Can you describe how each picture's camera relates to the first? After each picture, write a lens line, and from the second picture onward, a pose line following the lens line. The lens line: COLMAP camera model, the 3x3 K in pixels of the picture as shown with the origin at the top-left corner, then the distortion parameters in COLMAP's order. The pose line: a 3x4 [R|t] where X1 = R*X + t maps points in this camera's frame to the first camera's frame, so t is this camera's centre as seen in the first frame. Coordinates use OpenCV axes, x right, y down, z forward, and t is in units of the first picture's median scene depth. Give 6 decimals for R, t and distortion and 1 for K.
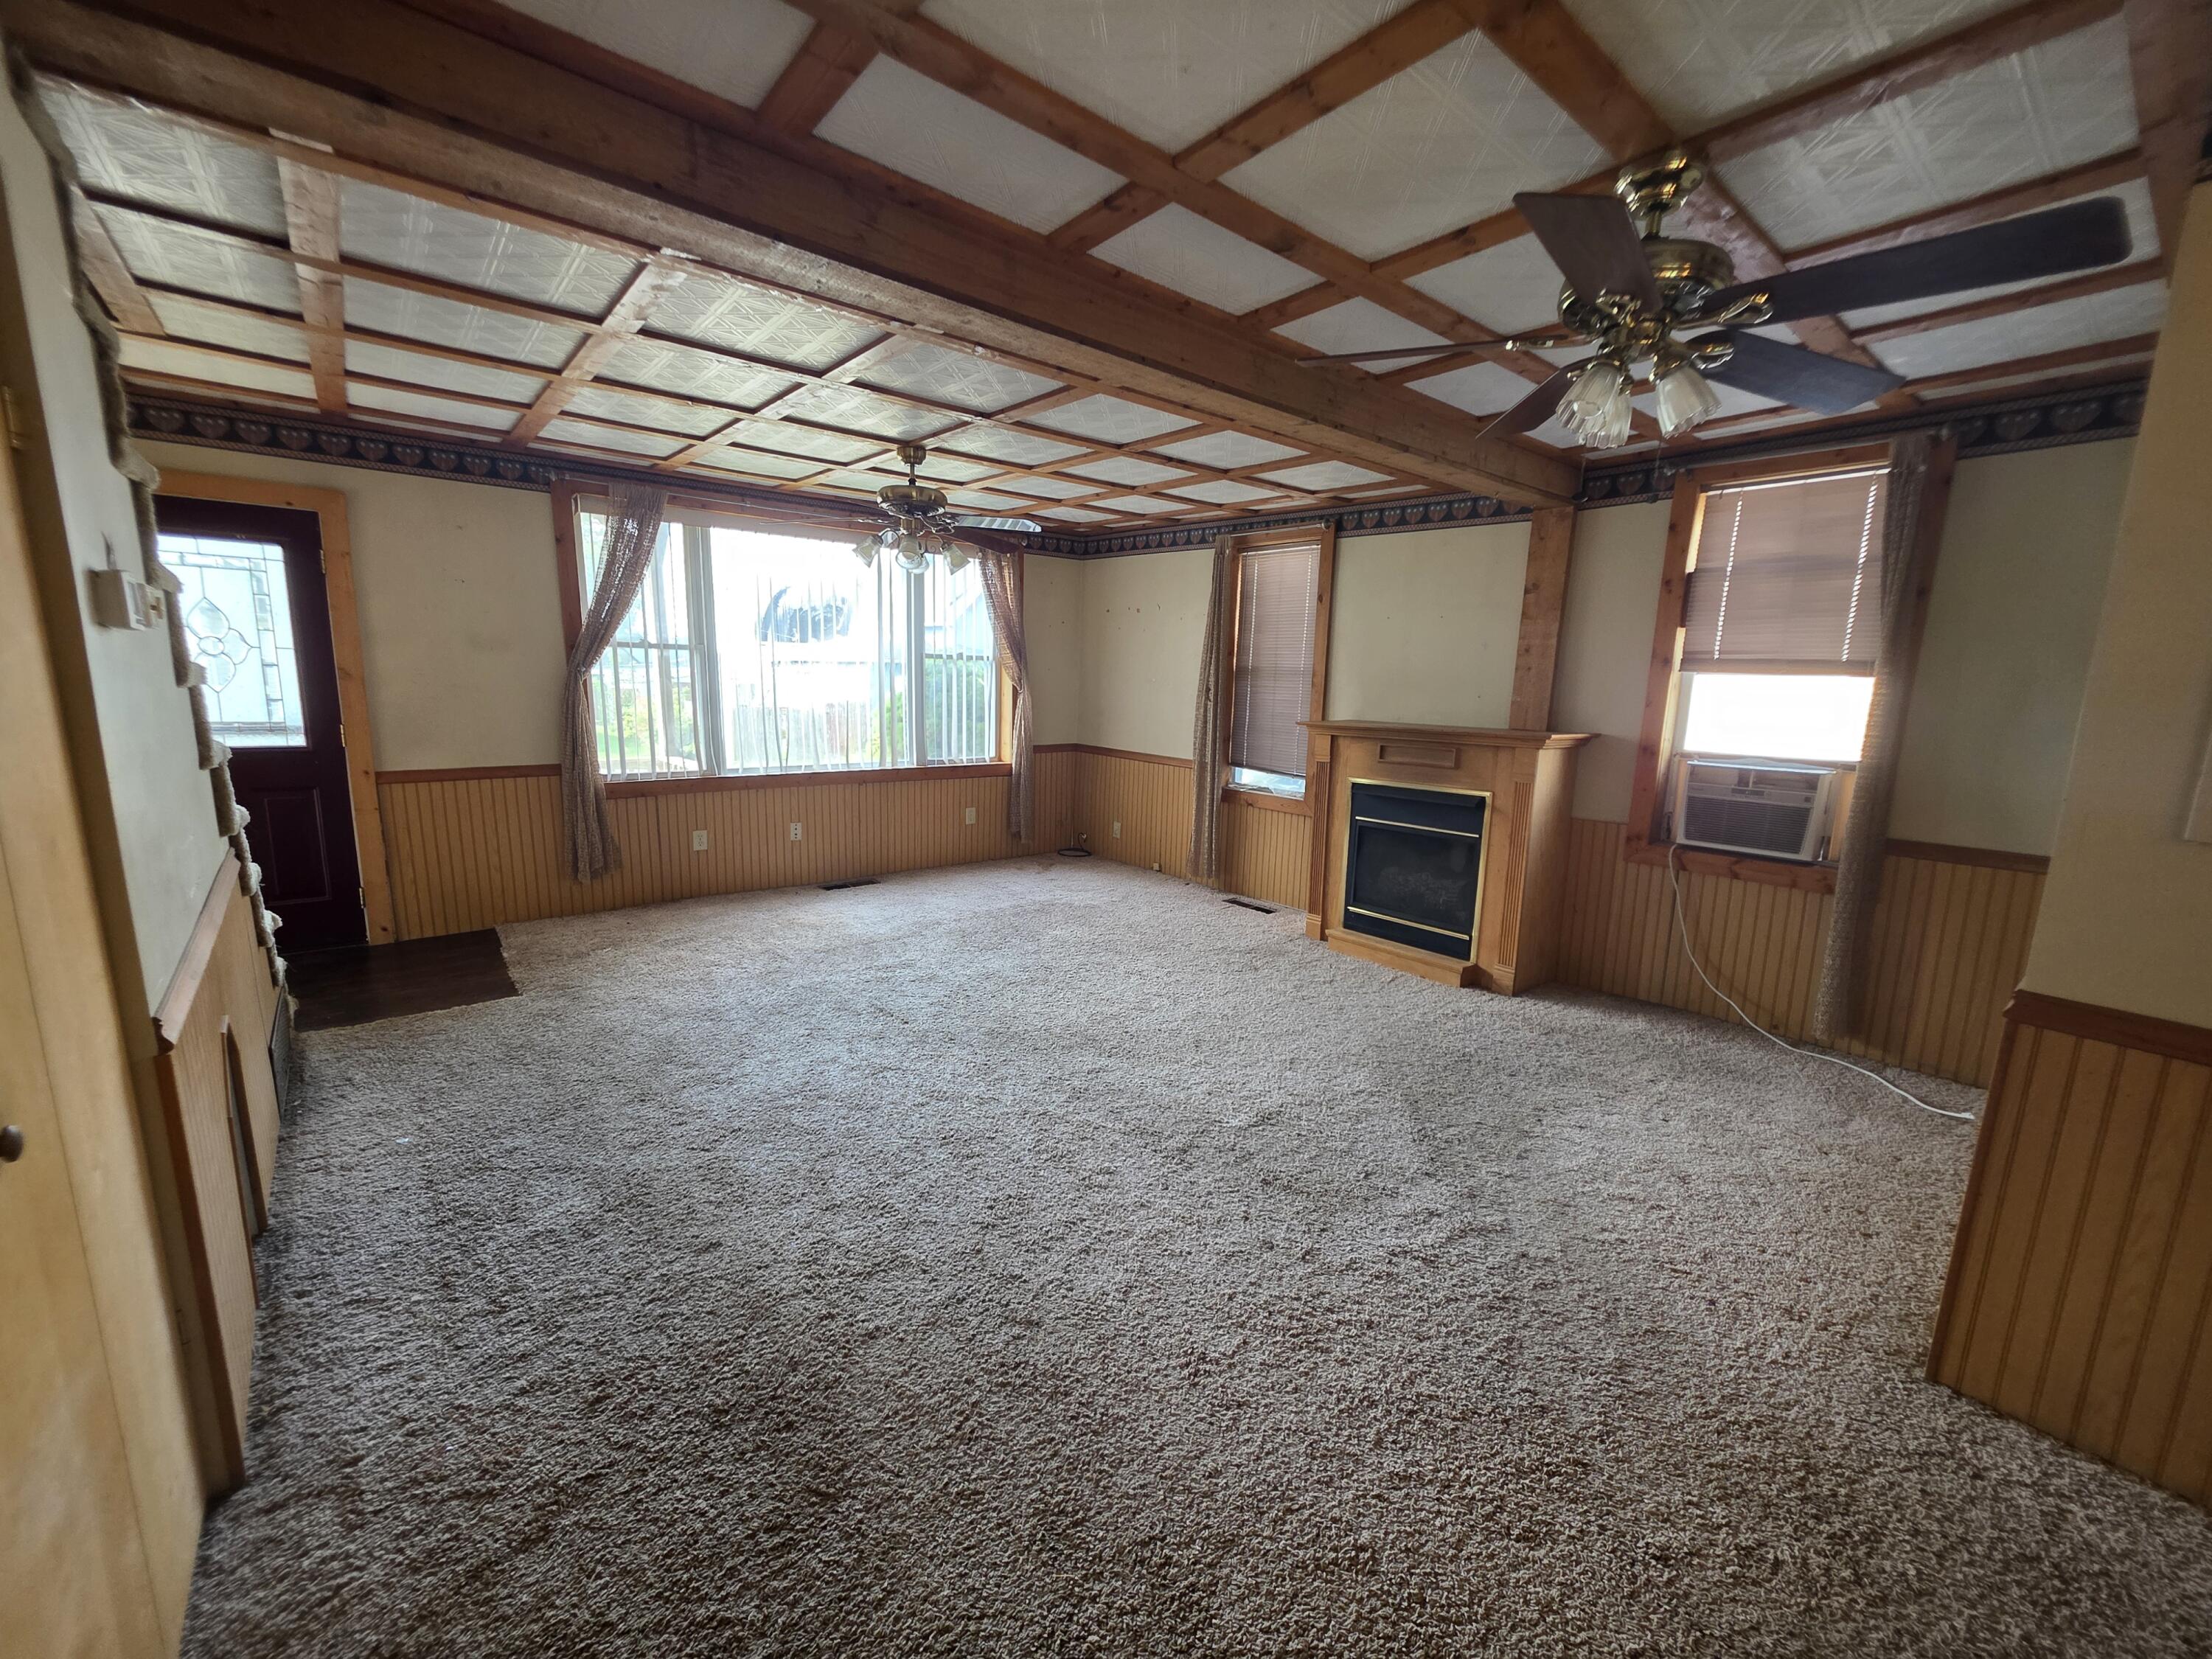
lens RADIAL K [[885.8, 0, 1107.9], [0, 885.8, 839.5], [0, 0, 1]] dist [-0.000648, -0.000272]
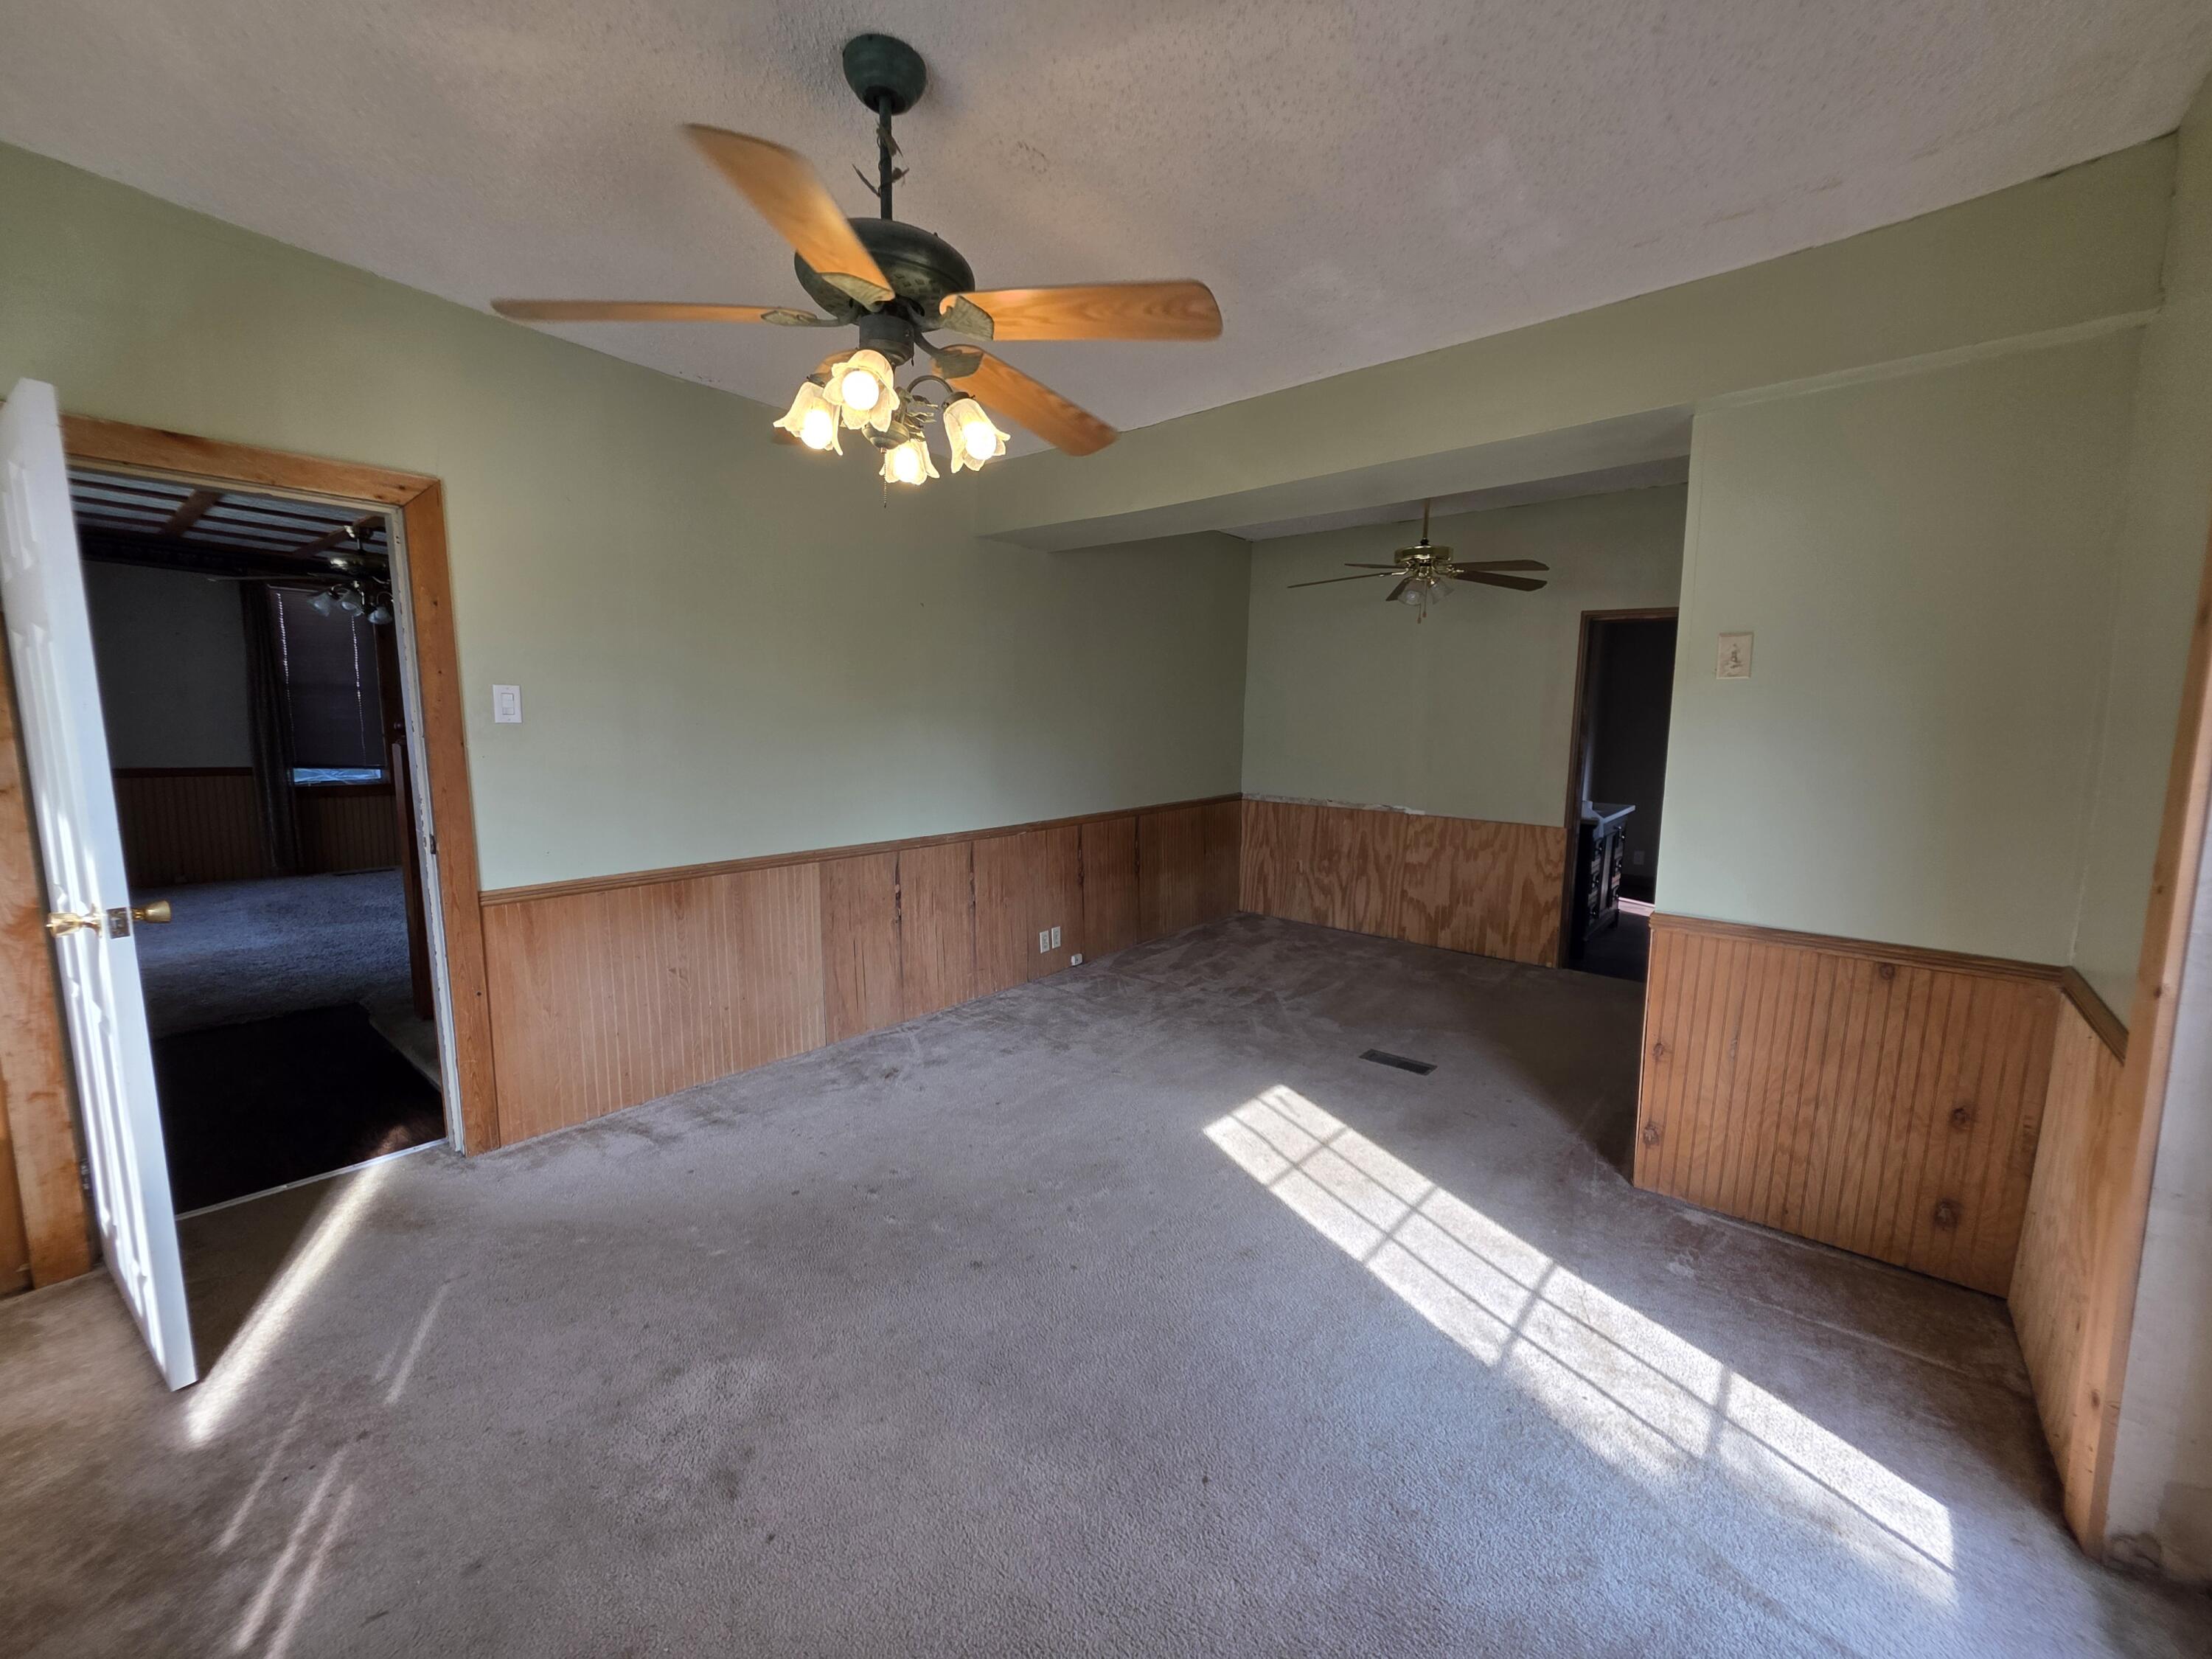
lens RADIAL K [[885.8, 0, 1107.9], [0, 885.8, 839.5], [0, 0, 1]] dist [-0.000648, -0.000272]
pose [[-0.188153, -0.173377, 0.966716, -1.486045], [0.146754, 0.968282, 0.202221, -0.083463], [-0.971114, 0.179918, -0.156741, 0.185278]]
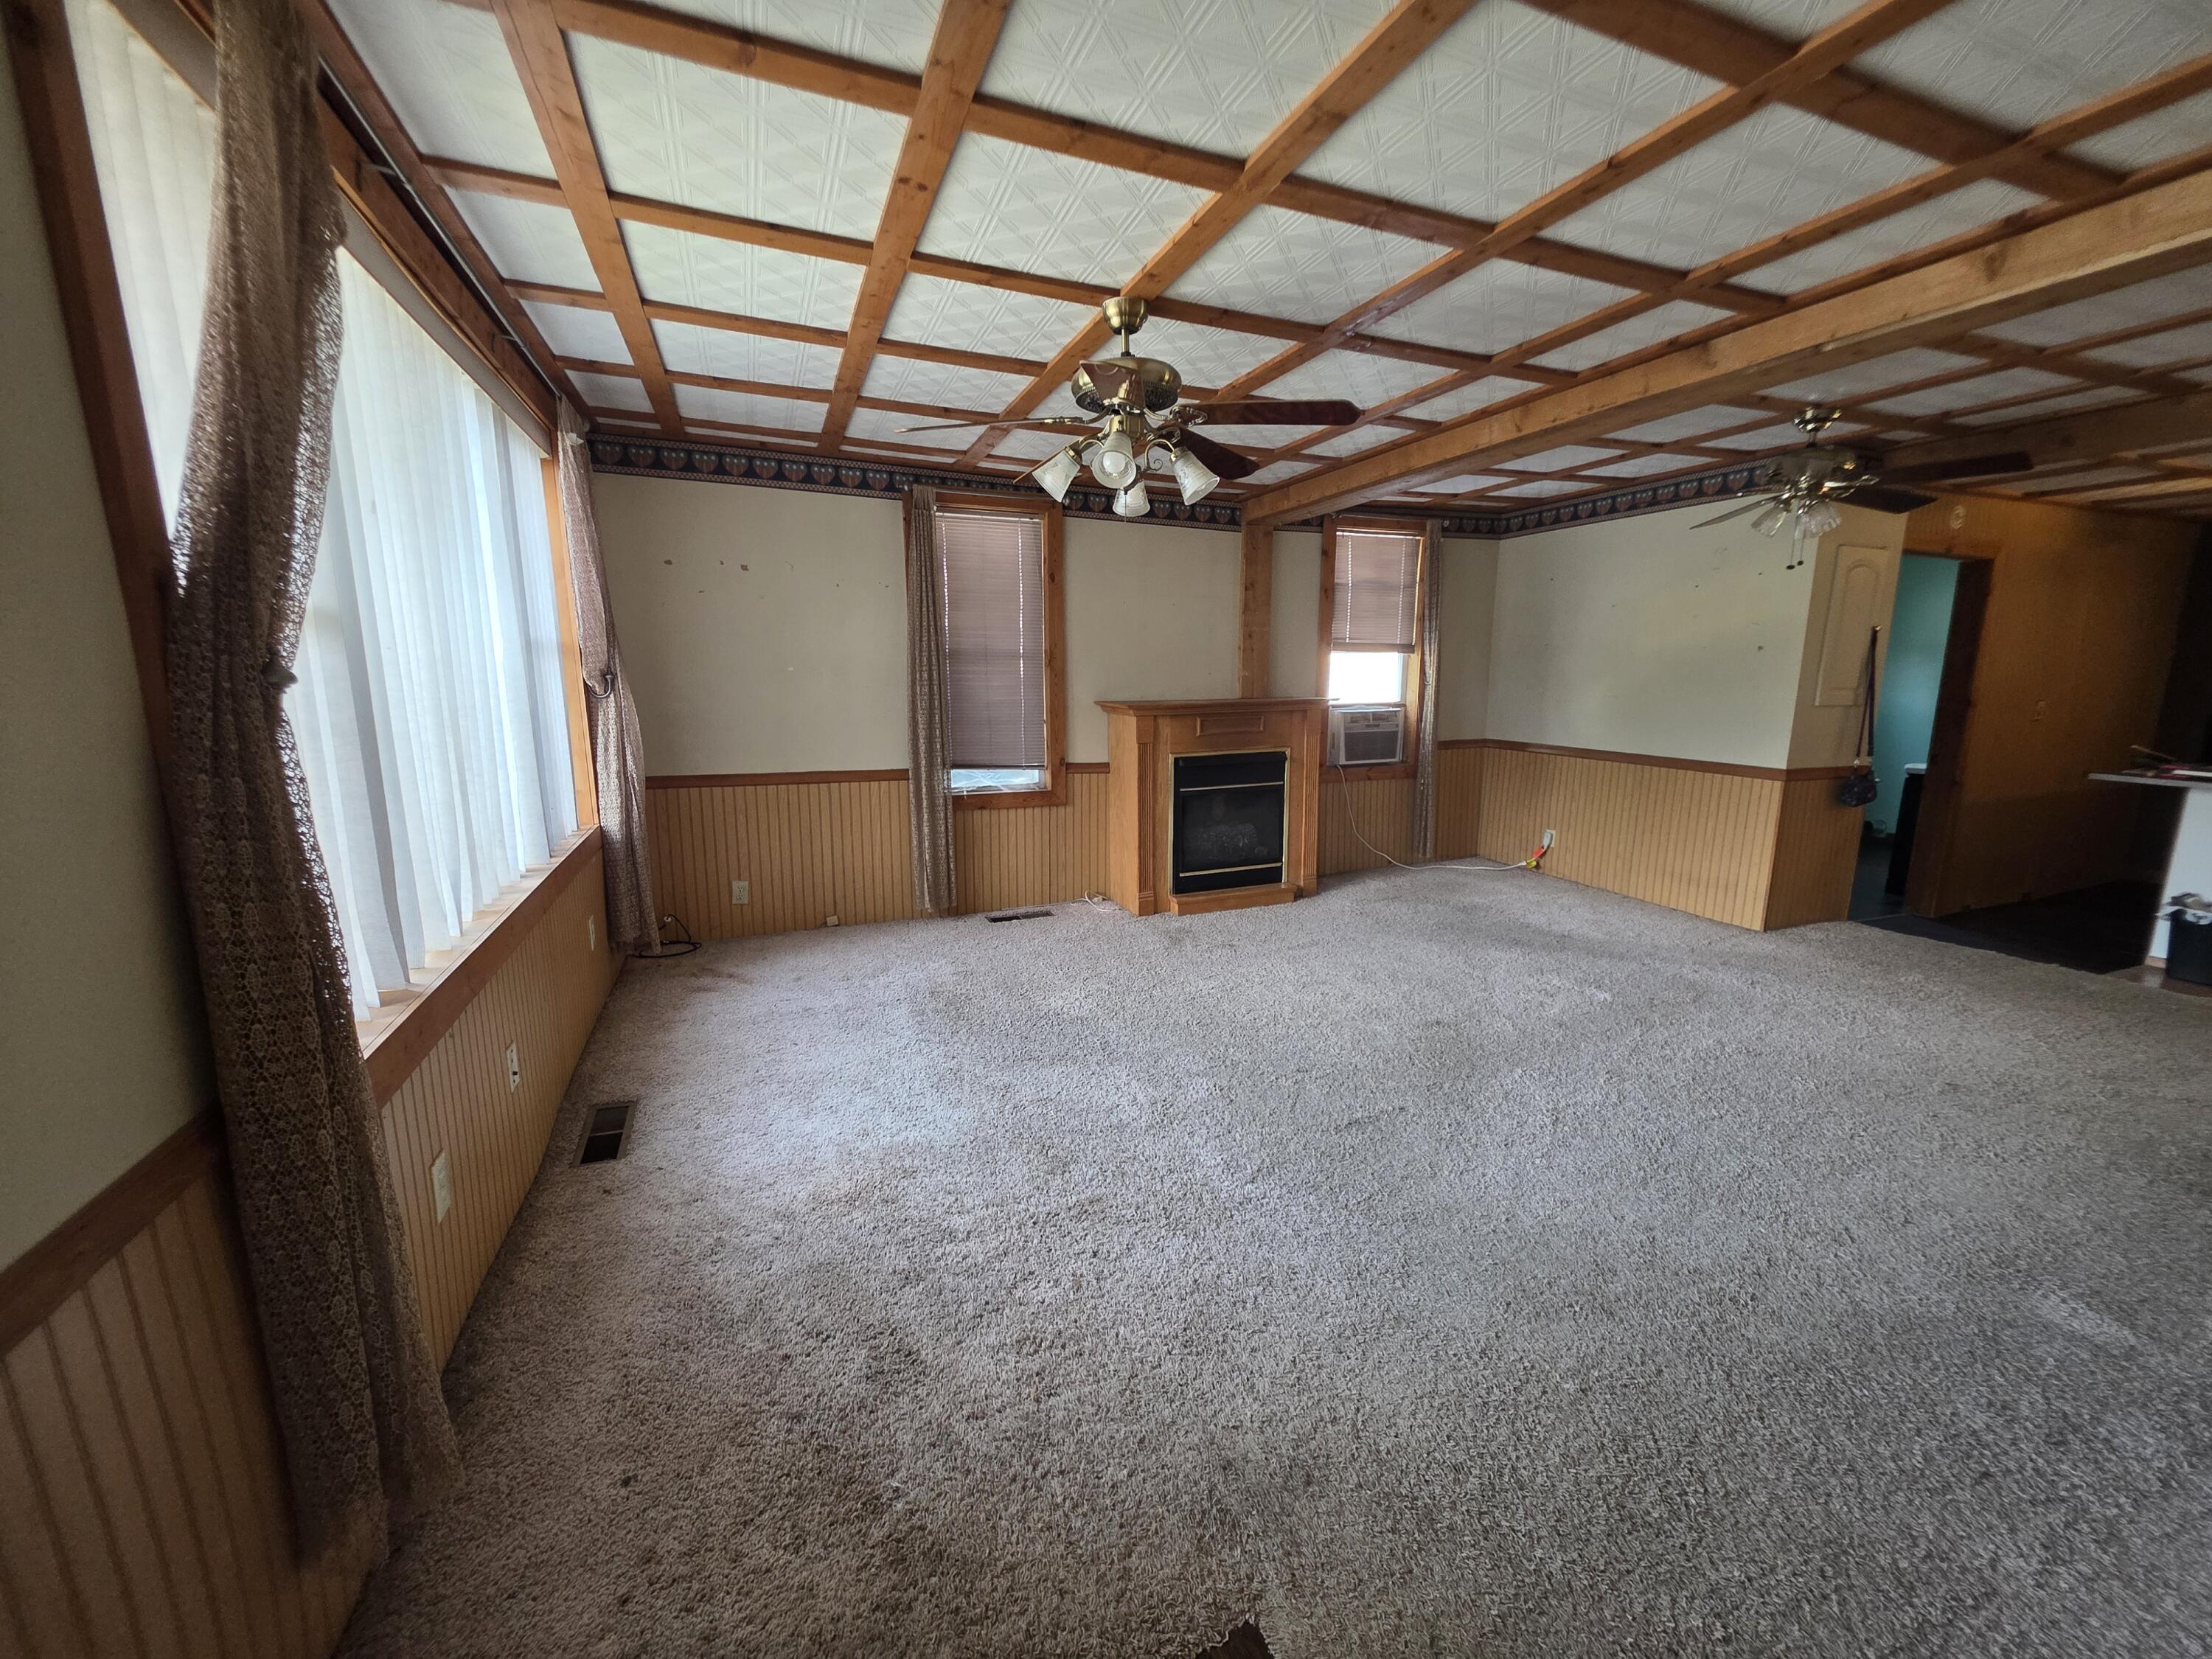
lens RADIAL K [[885.8, 0, 1107.9], [0, 885.8, 839.5], [0, 0, 1]] dist [-0.000648, -0.000272]
pose [[0.307497, -0.207668, 0.928612, -0.746400], [0.182858, 0.970602, 0.156507, -0.148526], [-0.933814, 0.121679, 0.336431, 0.715584]]
